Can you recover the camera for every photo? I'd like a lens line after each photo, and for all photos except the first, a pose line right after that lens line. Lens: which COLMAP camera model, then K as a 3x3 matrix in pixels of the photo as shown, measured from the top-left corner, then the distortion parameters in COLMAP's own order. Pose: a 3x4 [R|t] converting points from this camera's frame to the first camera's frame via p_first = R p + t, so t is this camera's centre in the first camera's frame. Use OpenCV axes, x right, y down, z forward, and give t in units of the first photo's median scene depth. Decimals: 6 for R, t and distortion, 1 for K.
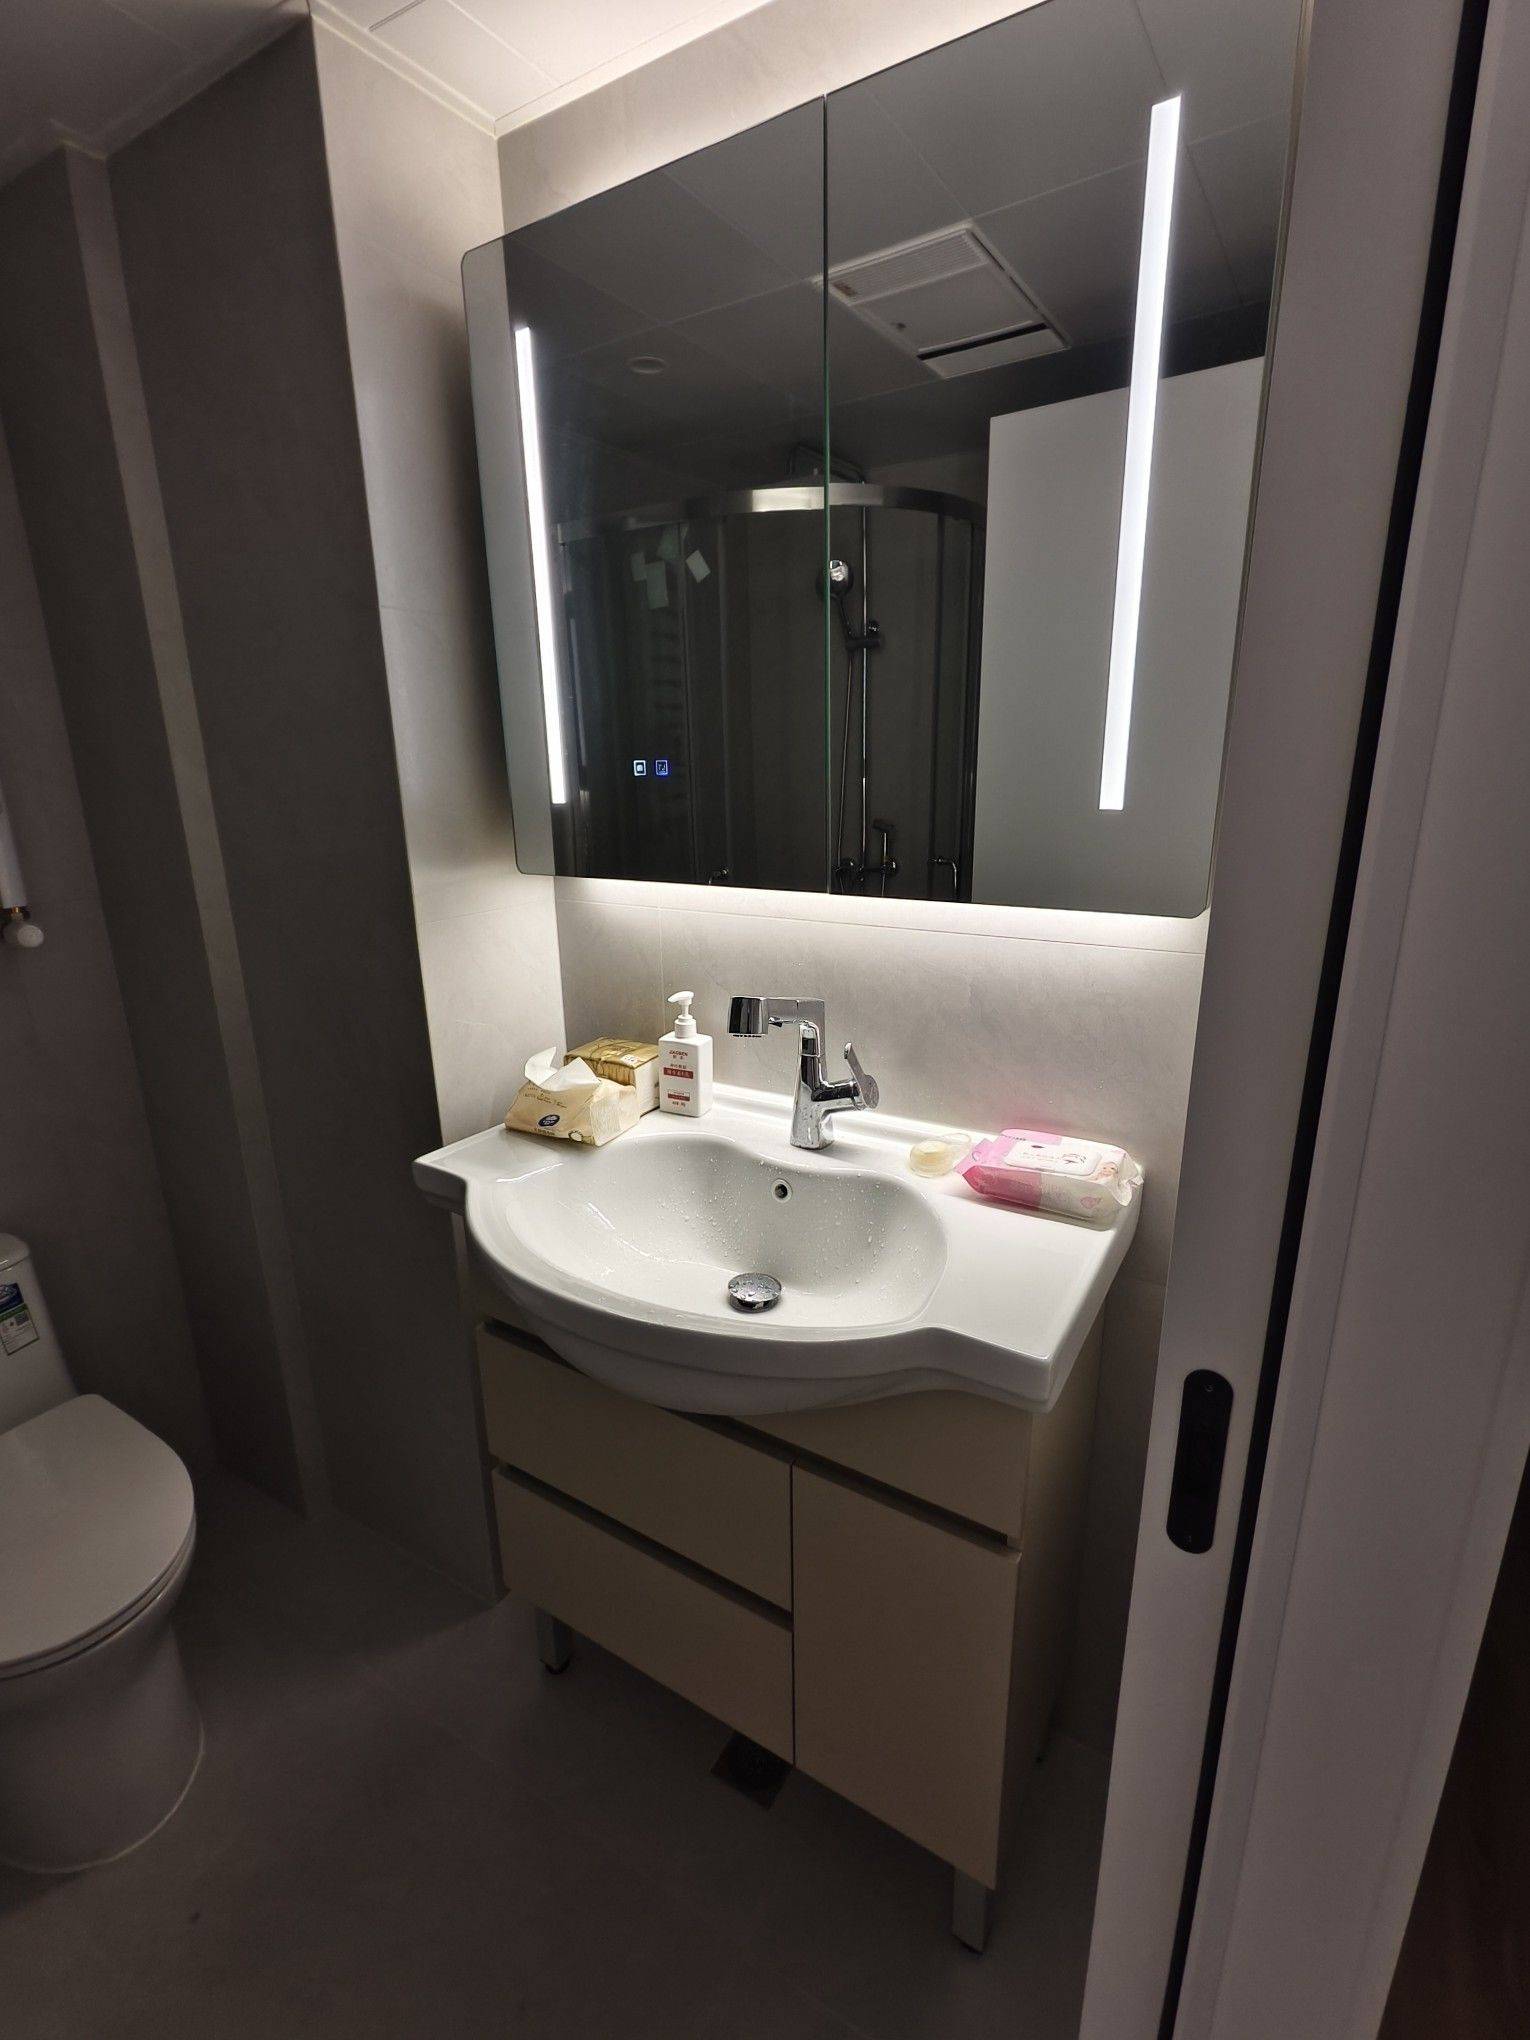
lens RADIAL K [[943.2, 0, 757.4], [0, 943.2, 1015.1], [0, 0, 1]] dist [0.023193, -0.010309]
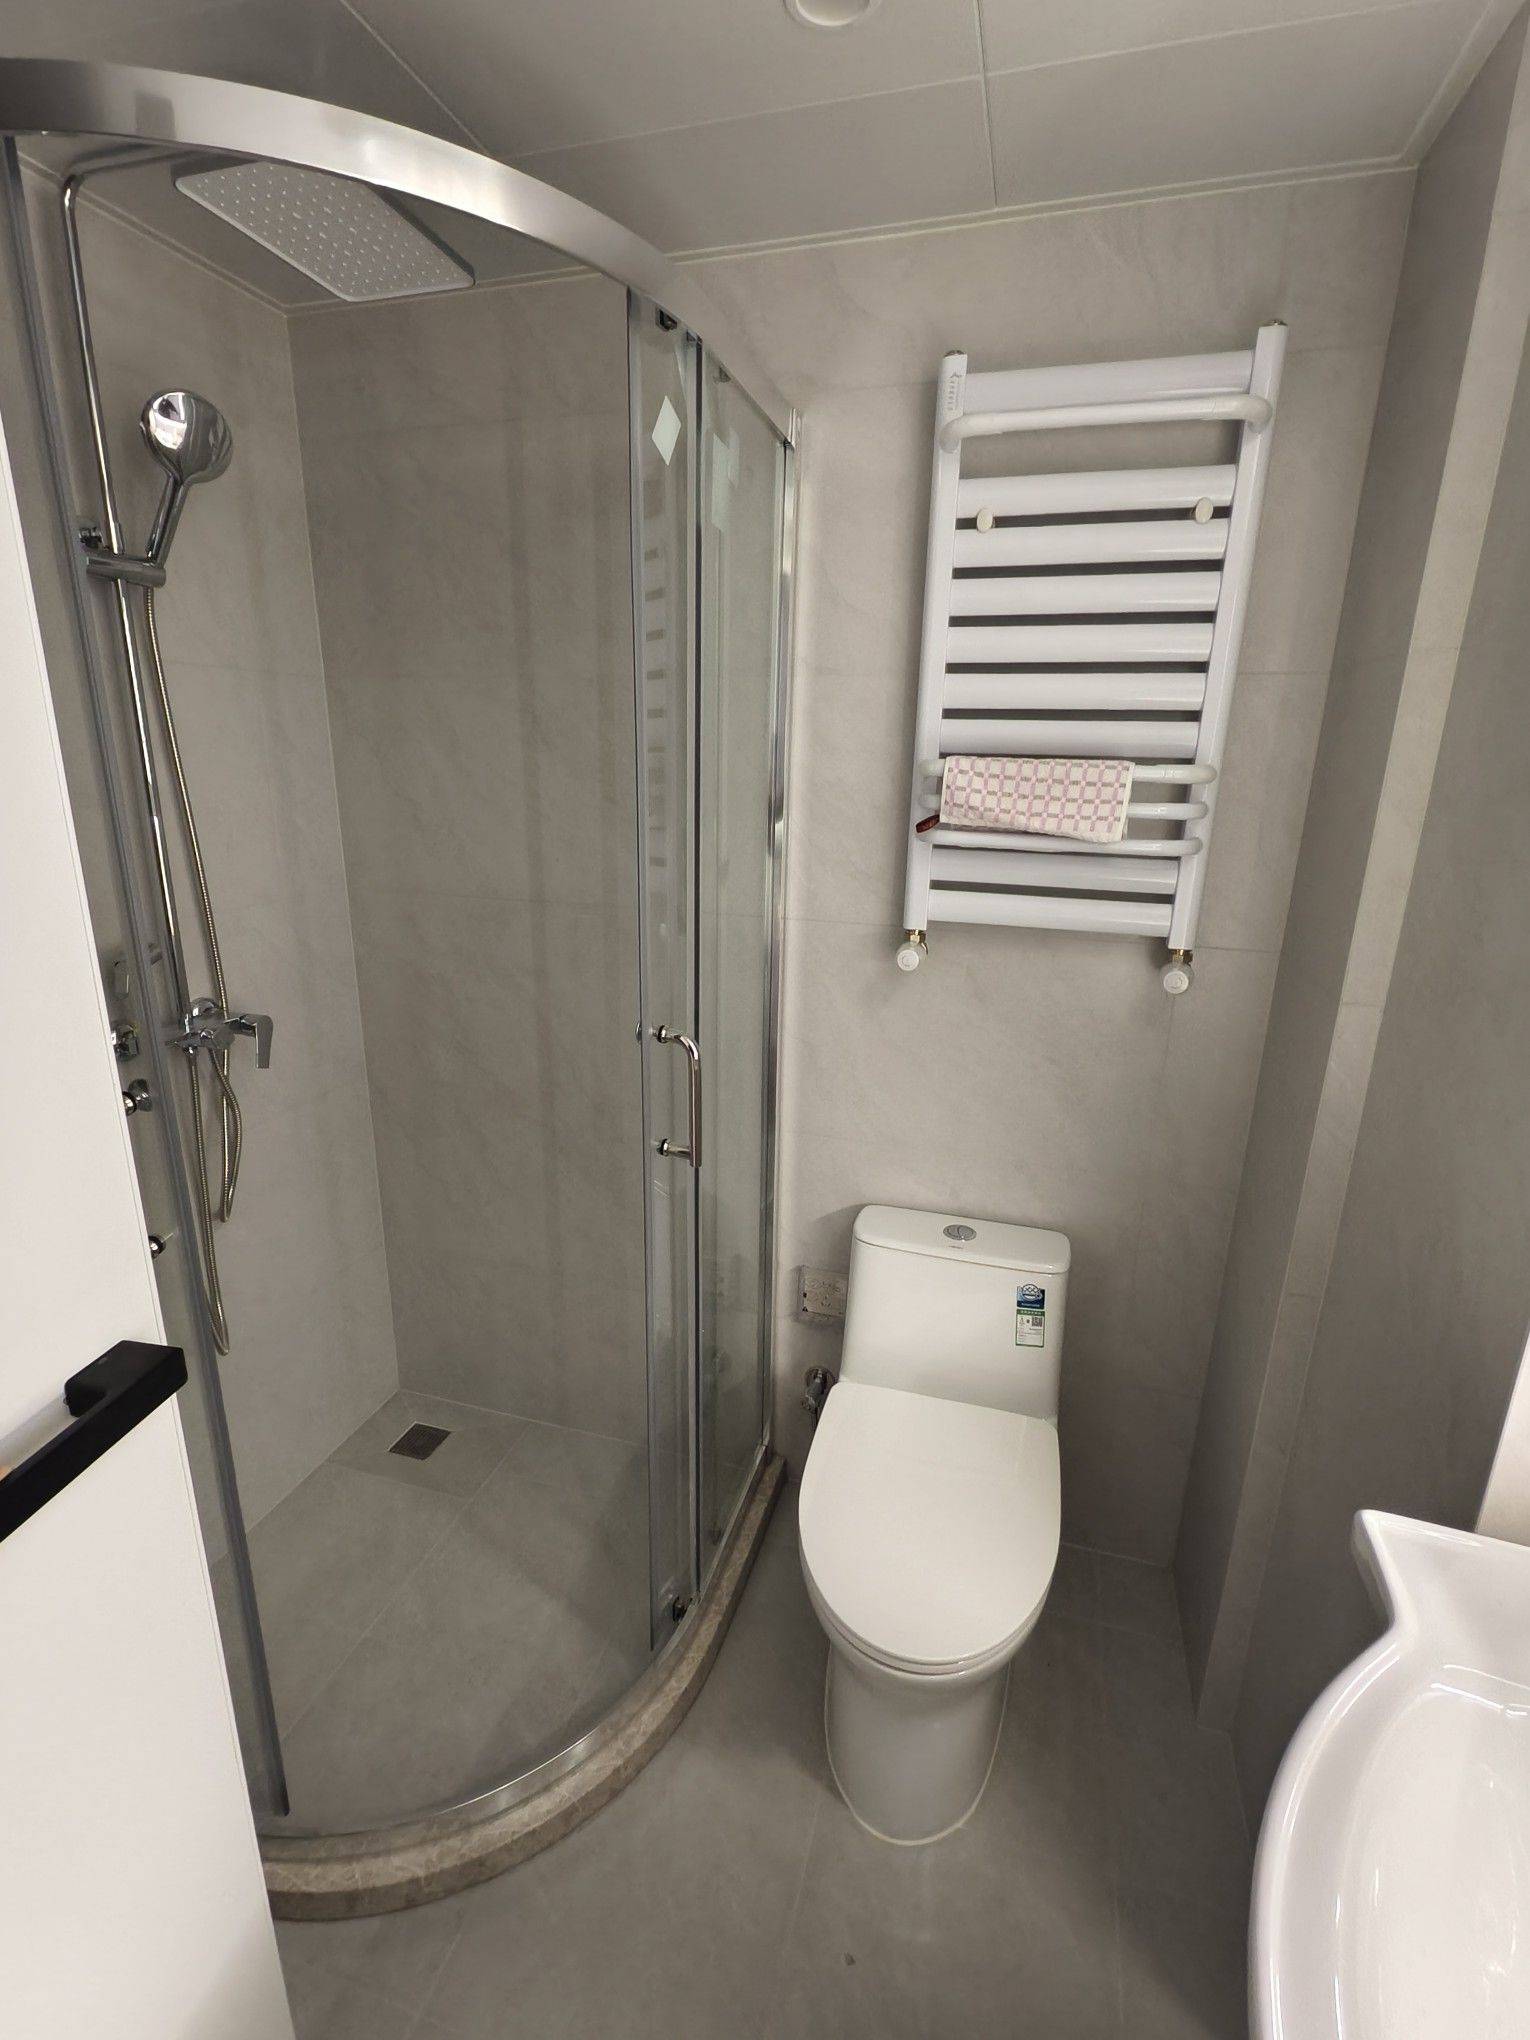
lens RADIAL K [[933.7, 0, 735.8], [0, 933.7, 1012.3], [0, 0, 1]] dist [0.000334, -0.000004]
pose [[0.251678, 0.285700, -0.924680, 0.001835], [-0.276720, 0.936791, 0.214125, -0.150618], [0.927407, 0.201987, 0.314828, 0.340712]]
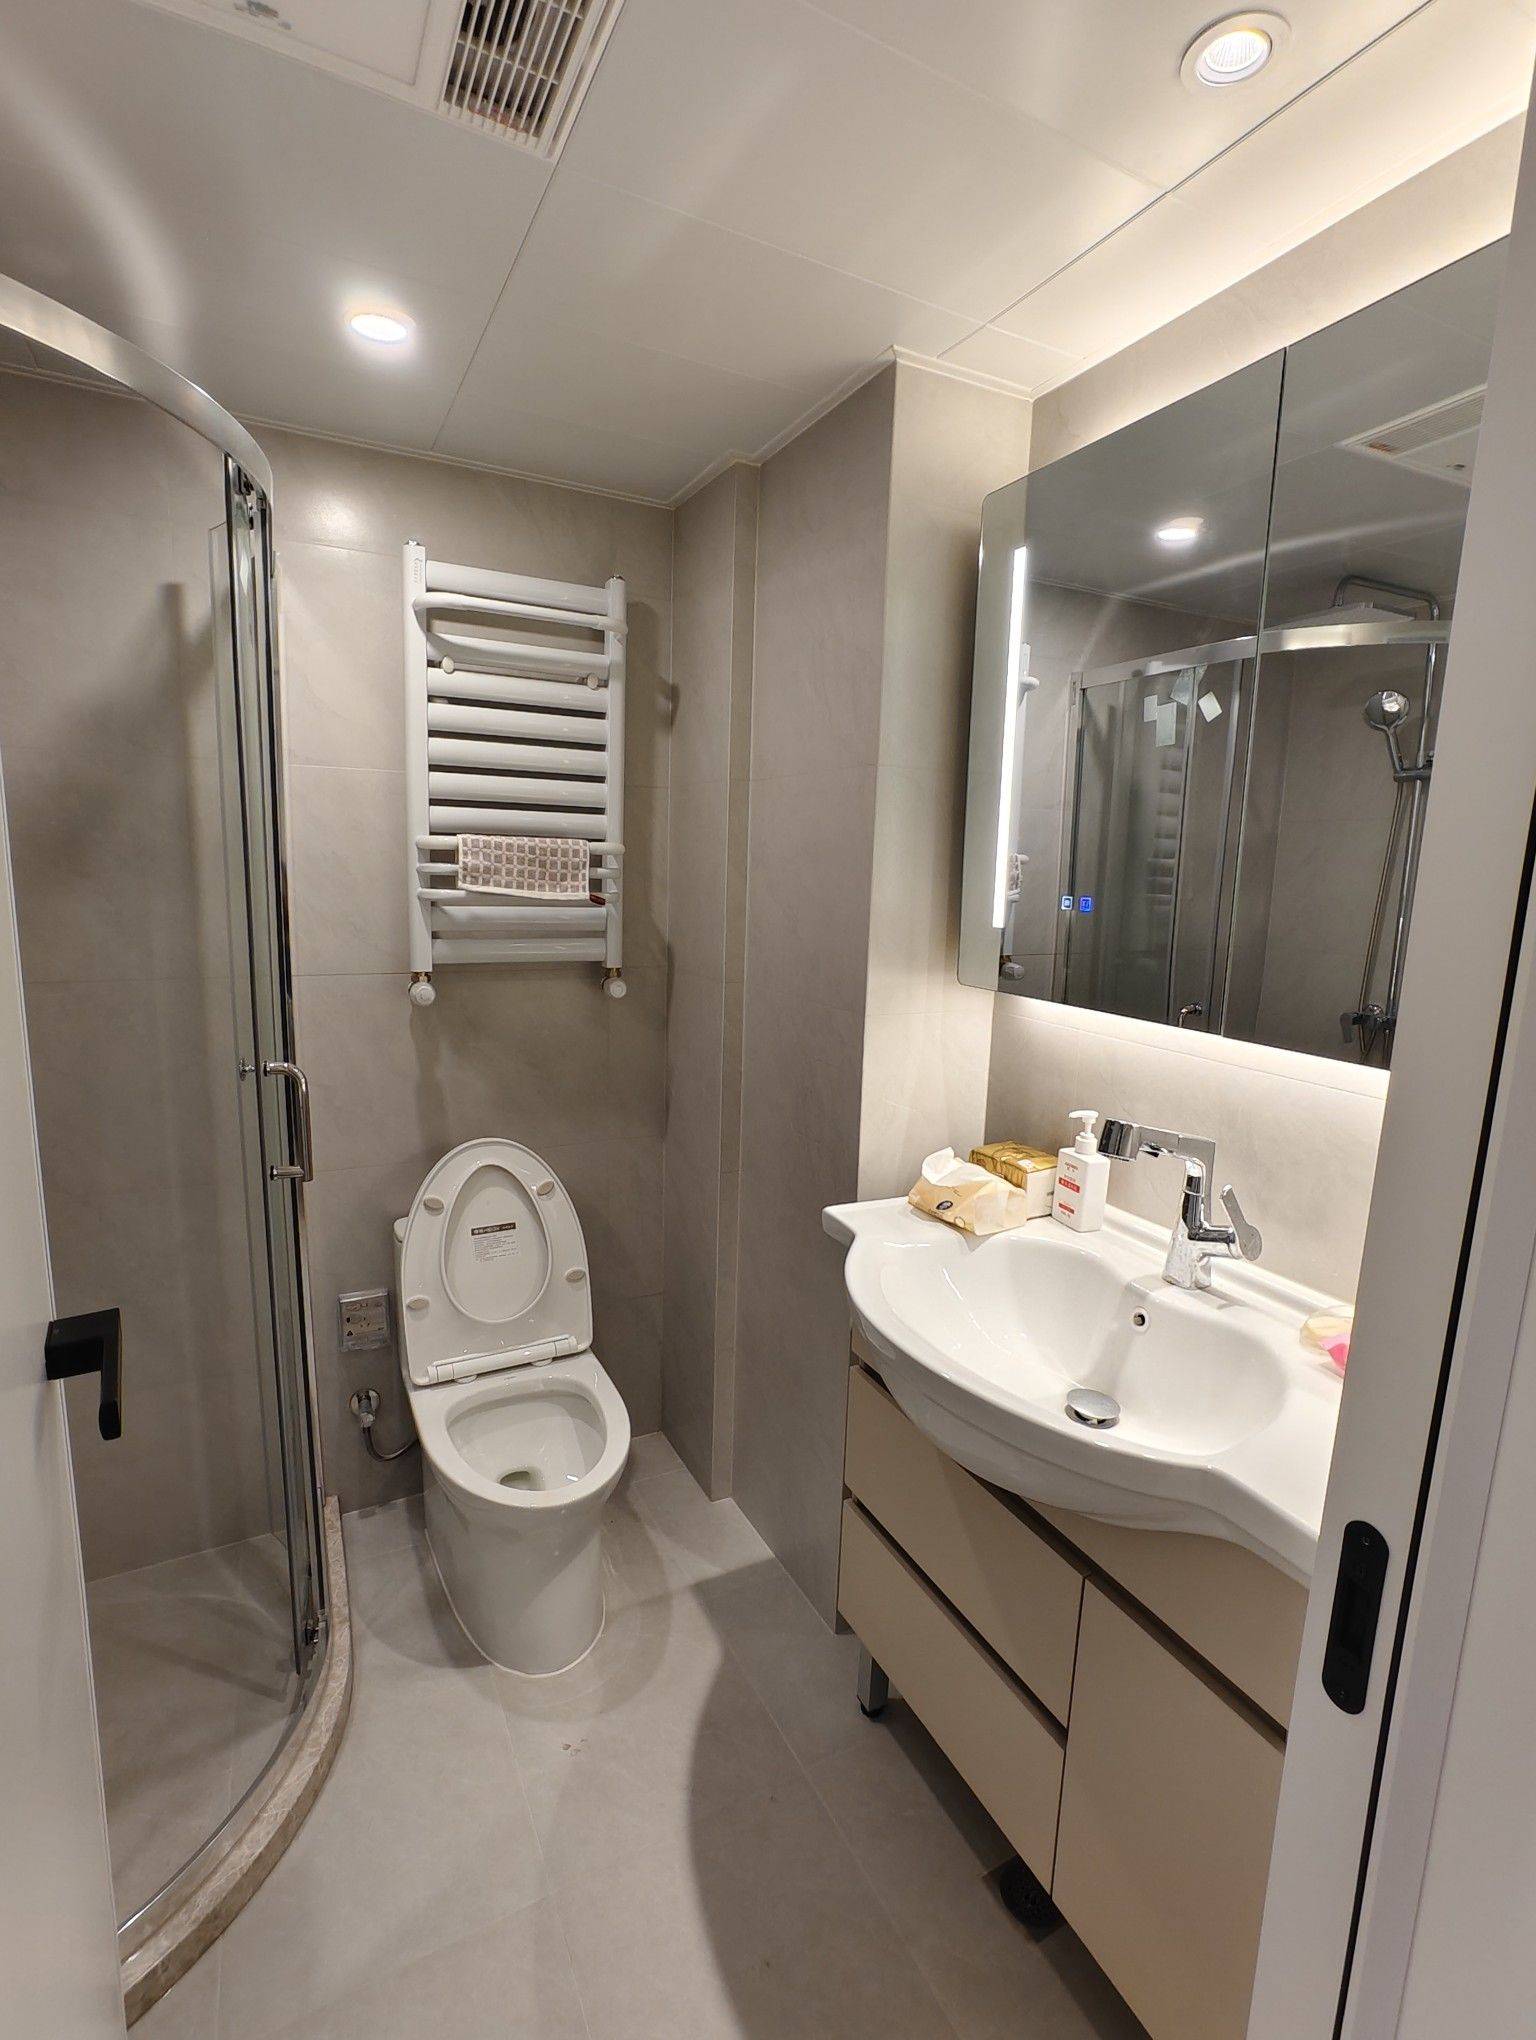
lens RADIAL K [[959.2, 0, 768.0], [0, 959.2, 1020.0], [0, 0, 1]] dist [-0.001690, 0.000023]
pose [[0.860935, 0.130434, -0.491709, 0.140684], [-0.182375, 0.981459, -0.058972, 0.004065], [0.474901, 0.140447, 0.868760, -0.124527]]
